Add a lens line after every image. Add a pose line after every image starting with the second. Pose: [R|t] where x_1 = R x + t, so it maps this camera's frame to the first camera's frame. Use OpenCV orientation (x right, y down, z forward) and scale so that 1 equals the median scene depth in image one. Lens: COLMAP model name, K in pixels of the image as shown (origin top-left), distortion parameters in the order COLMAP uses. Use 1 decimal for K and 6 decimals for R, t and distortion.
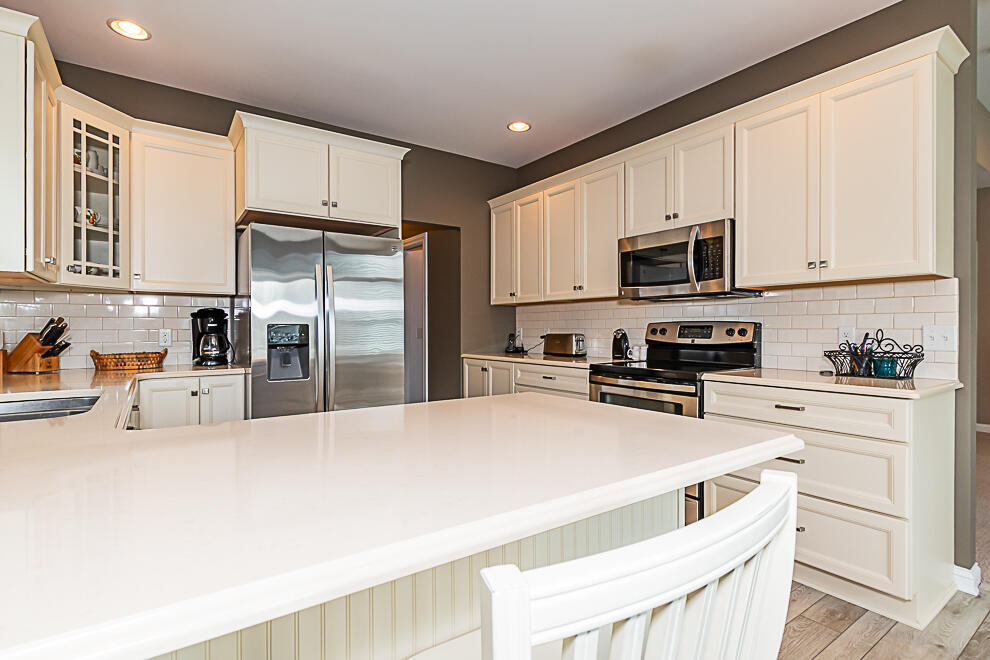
lens RADIAL K [[487.5, 0, 495.0], [0, 487.5, 330.0], [0, 0, 1]] dist [-0.001302, -0.000050]
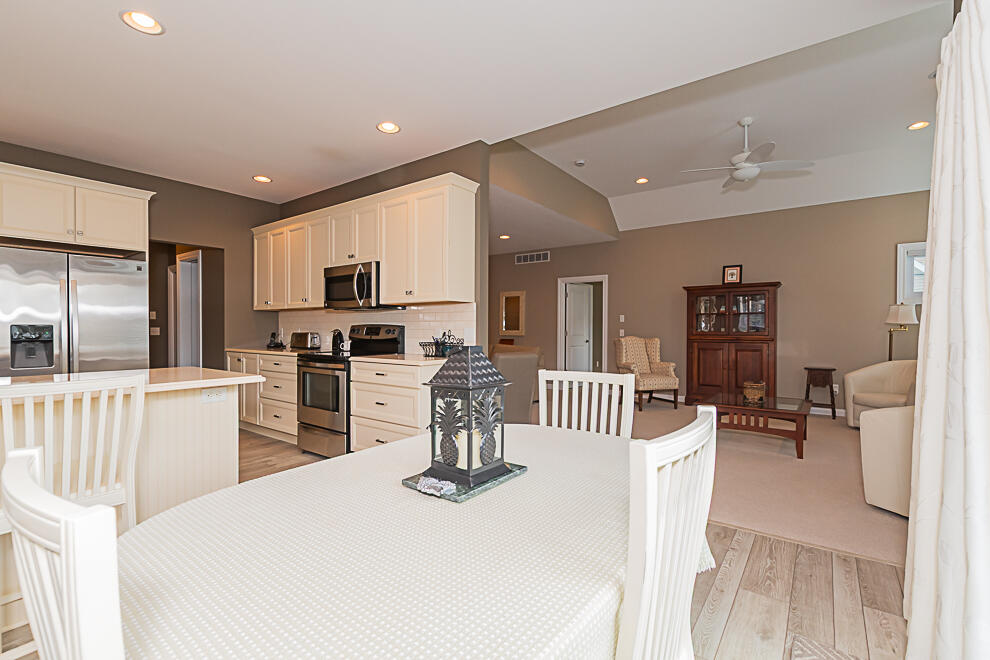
lens RADIAL K [[448.6, 0, 497.1], [0, 448.6, 332.6], [0, 0, 1]] dist [-0.001522, -0.000362]
pose [[0.951815, 0.000296, 0.306673, 0.376031], [-0.002310, 0.999978, 0.006203, -0.002144], [-0.306665, -0.006613, 0.951795, -0.499706]]
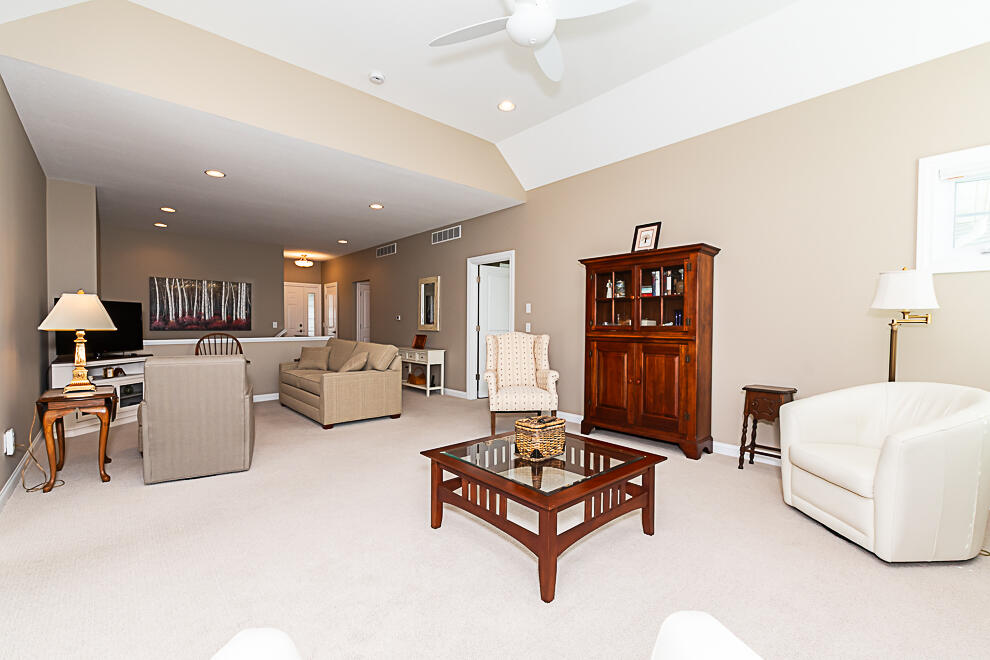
lens RADIAL K [[430.5, 0, 495.0], [0, 430.5, 330.0], [0, 0, 1]] dist [0.016014, -0.006635]
pose [[0.994293, 0.002352, 0.106662, 1.533927], [-0.003617, 0.999925, 0.011673, 0.003476], [-0.106626, -0.011993, 0.994227, -0.075923]]
